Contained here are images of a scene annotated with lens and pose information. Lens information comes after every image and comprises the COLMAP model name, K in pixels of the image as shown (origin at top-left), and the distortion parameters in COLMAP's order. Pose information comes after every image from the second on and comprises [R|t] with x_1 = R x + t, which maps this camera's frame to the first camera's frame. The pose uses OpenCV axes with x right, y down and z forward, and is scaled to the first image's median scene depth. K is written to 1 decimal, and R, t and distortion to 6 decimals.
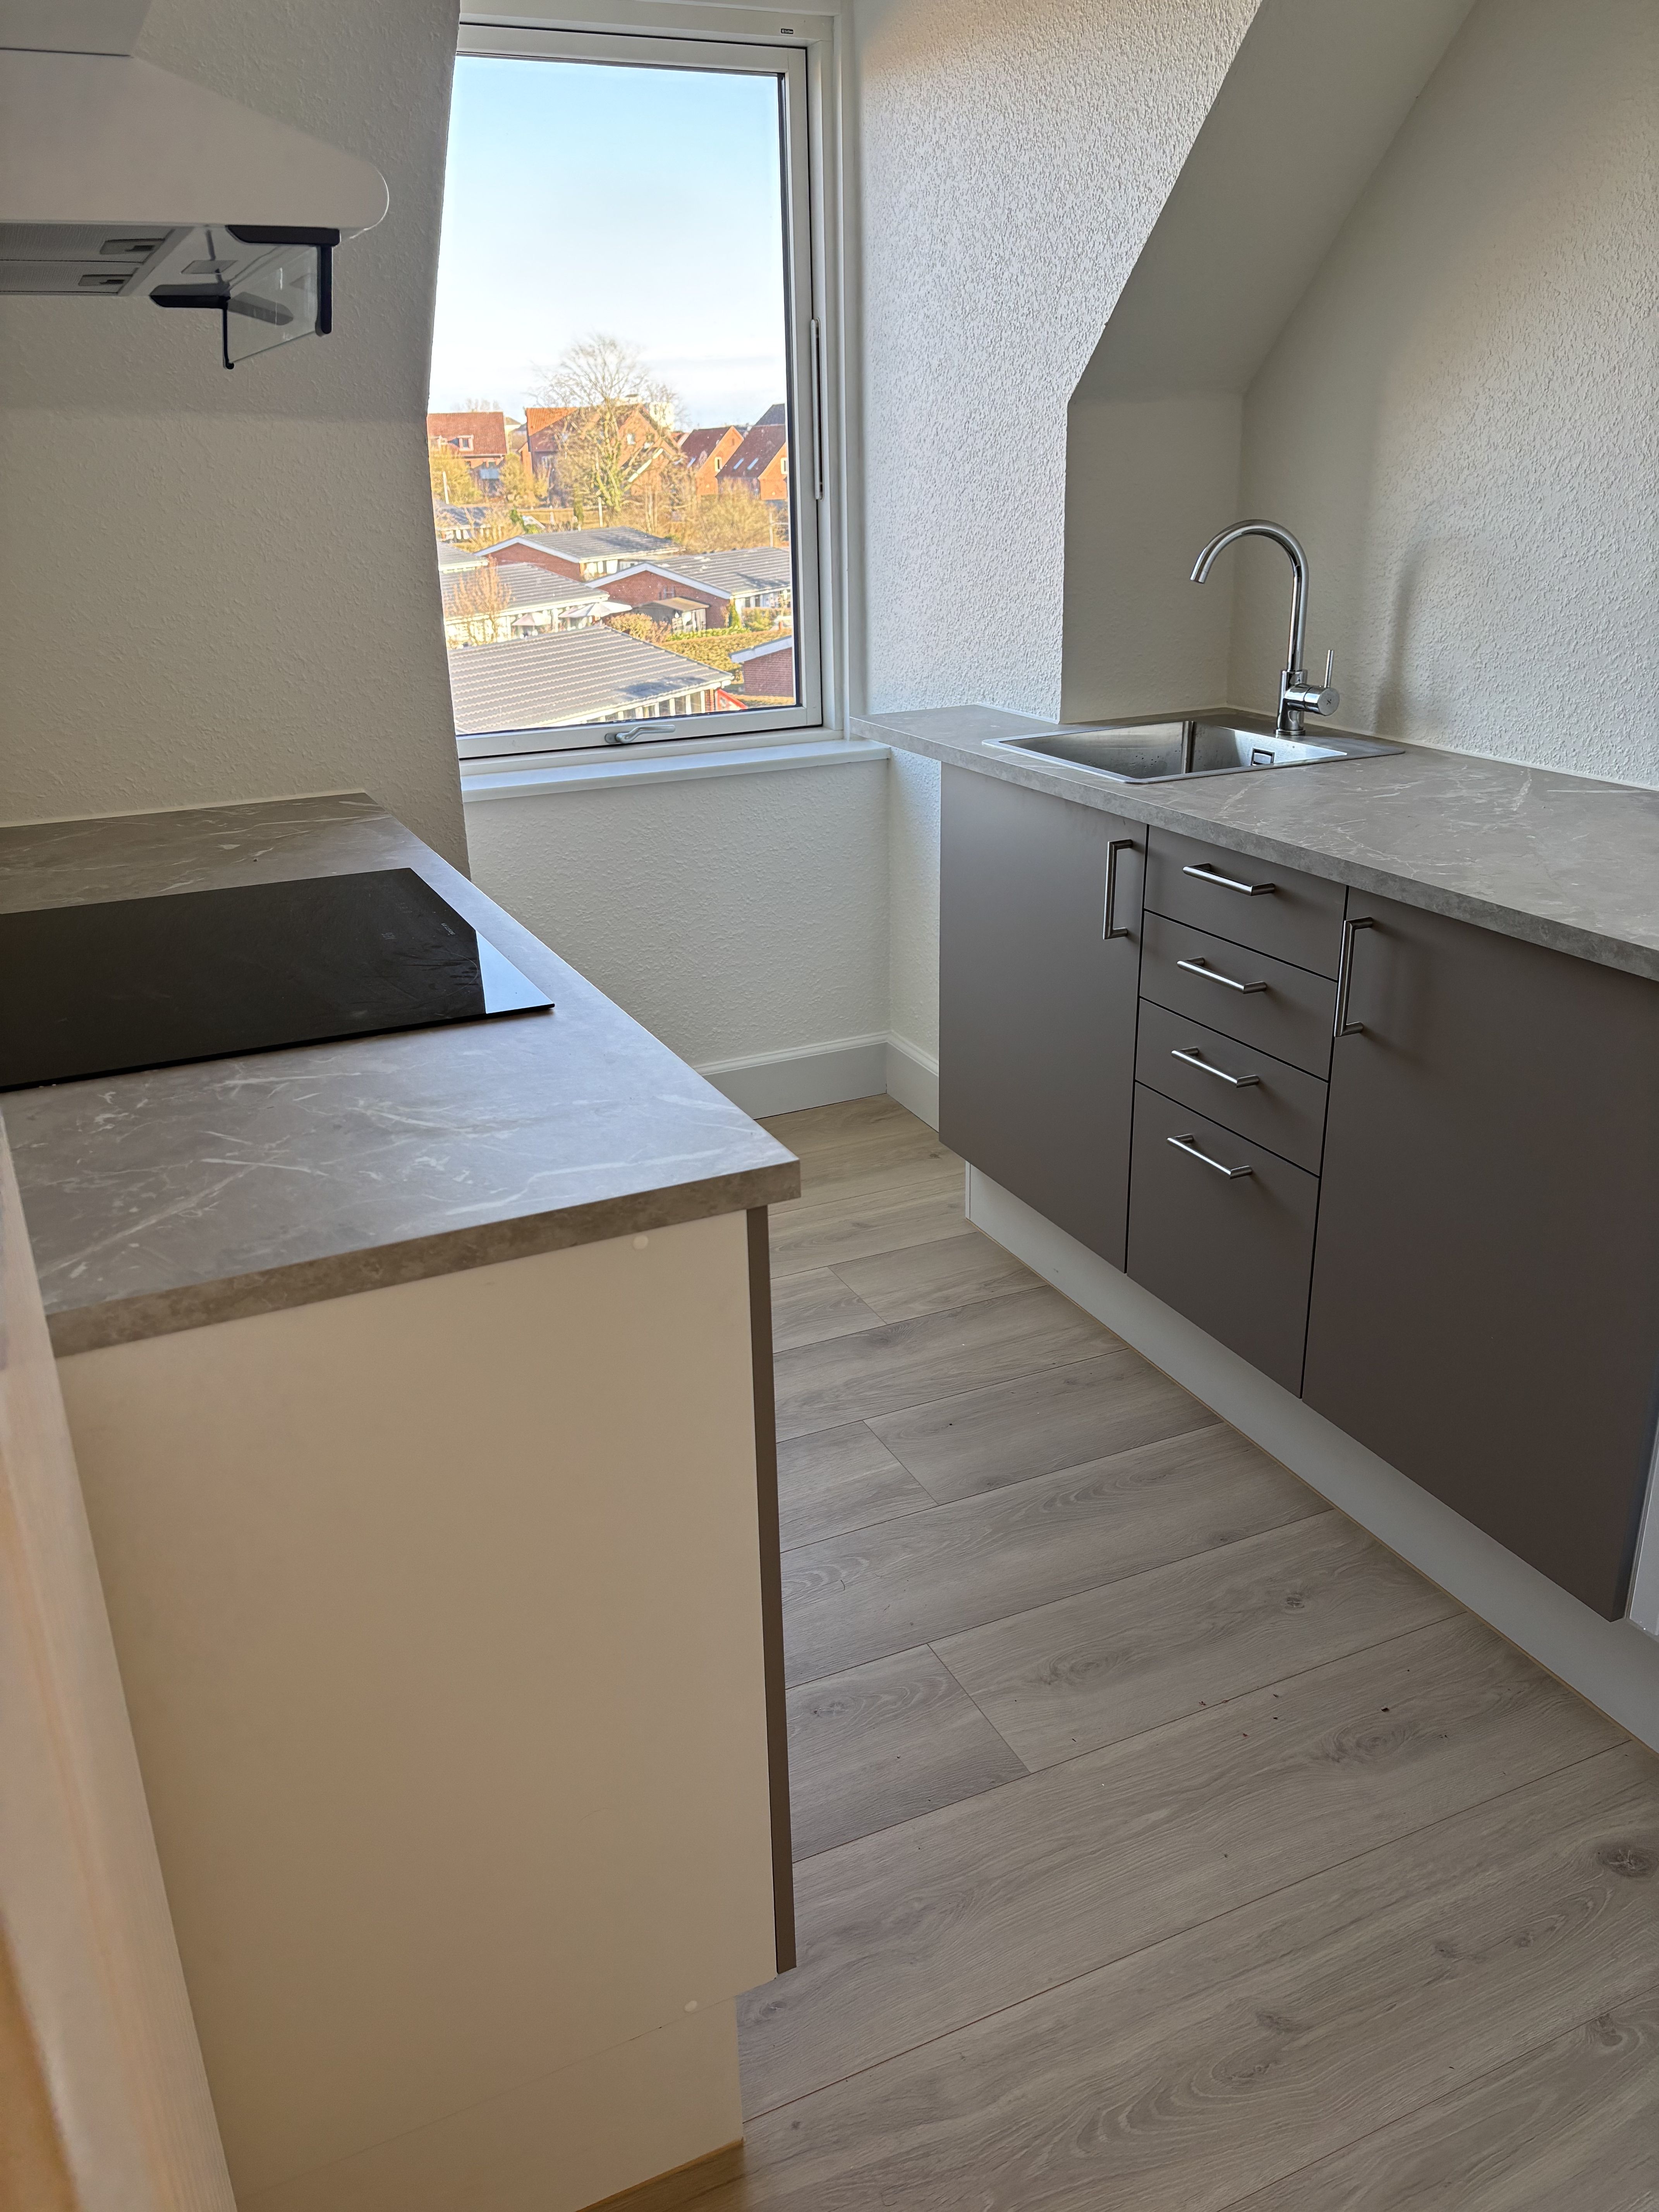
lens RADIAL K [[1667.9, 0, 826.7], [0, 1667.9, 1112.6], [0, 0, 1]] dist [0.007285, 0.004513]
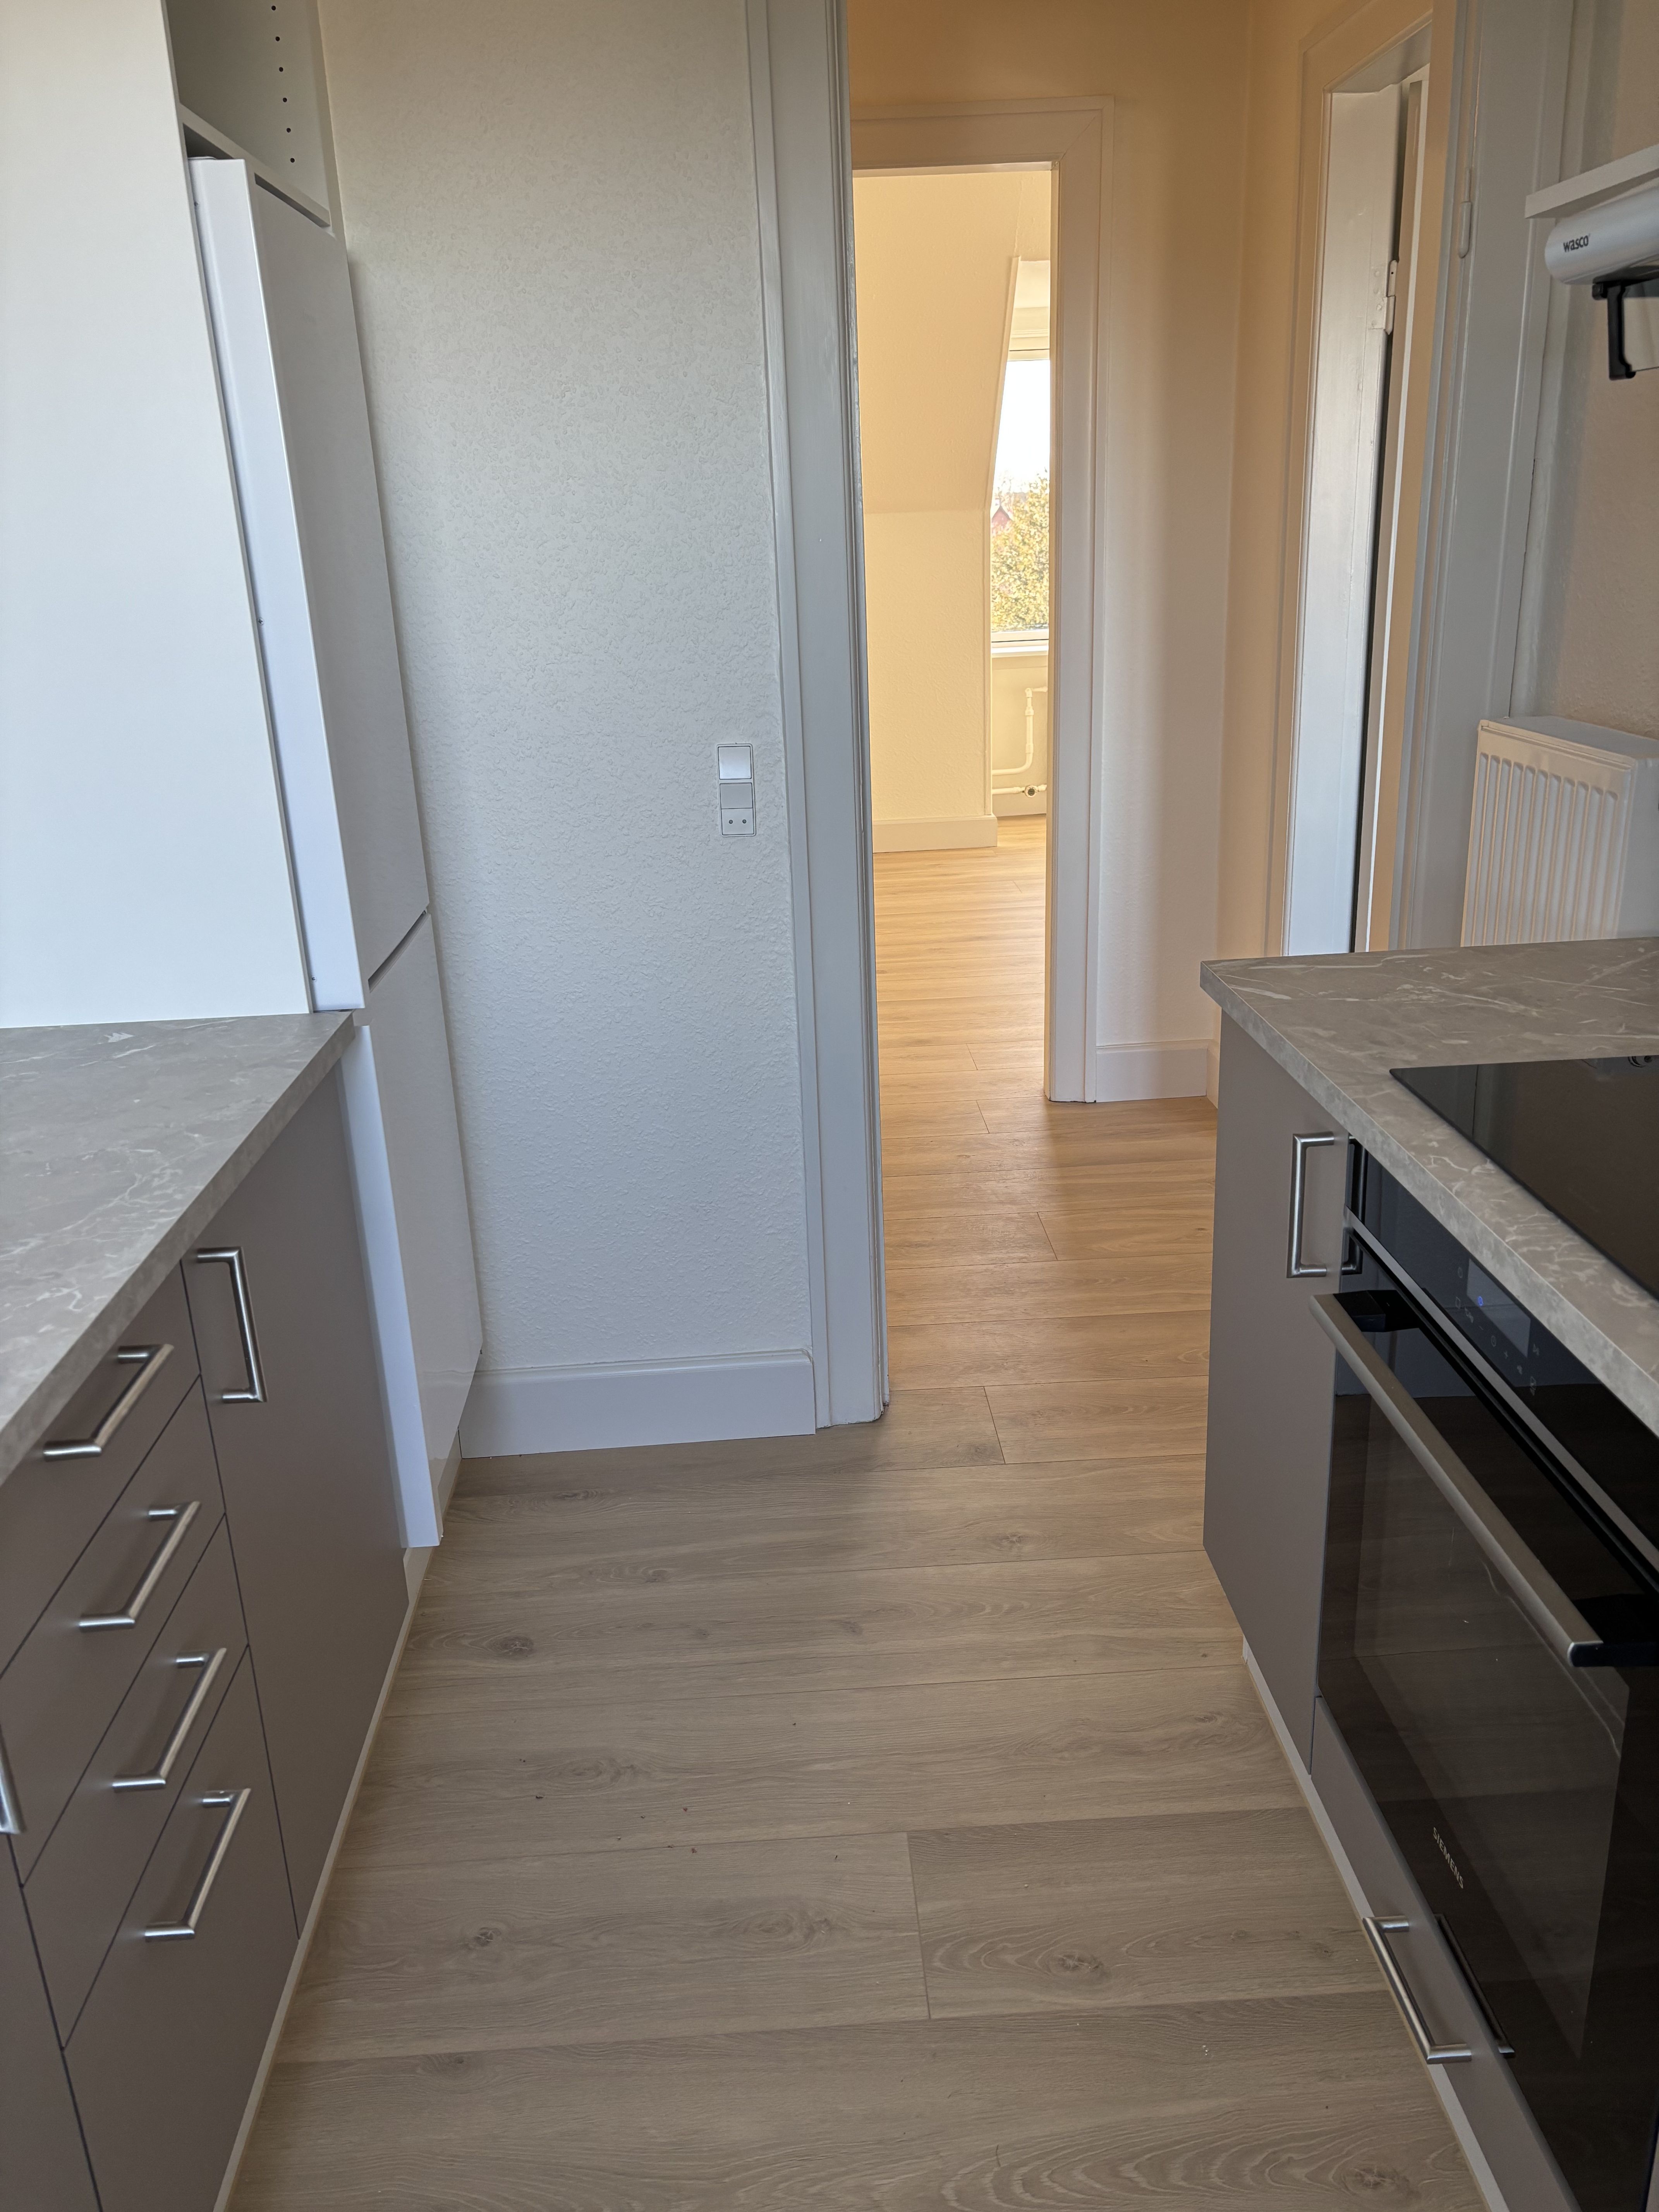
lens RADIAL K [[1667.9, 0, 824.4], [0, 1667.9, 1100.3], [0, 0, 1]] dist [0.007285, 0.004513]
pose [[-0.923003, -0.070635, 0.378254, -0.192236], [0.193565, 0.764347, 0.615066, -0.604440], [-0.332563, 0.640924, -0.691822, 1.515963]]
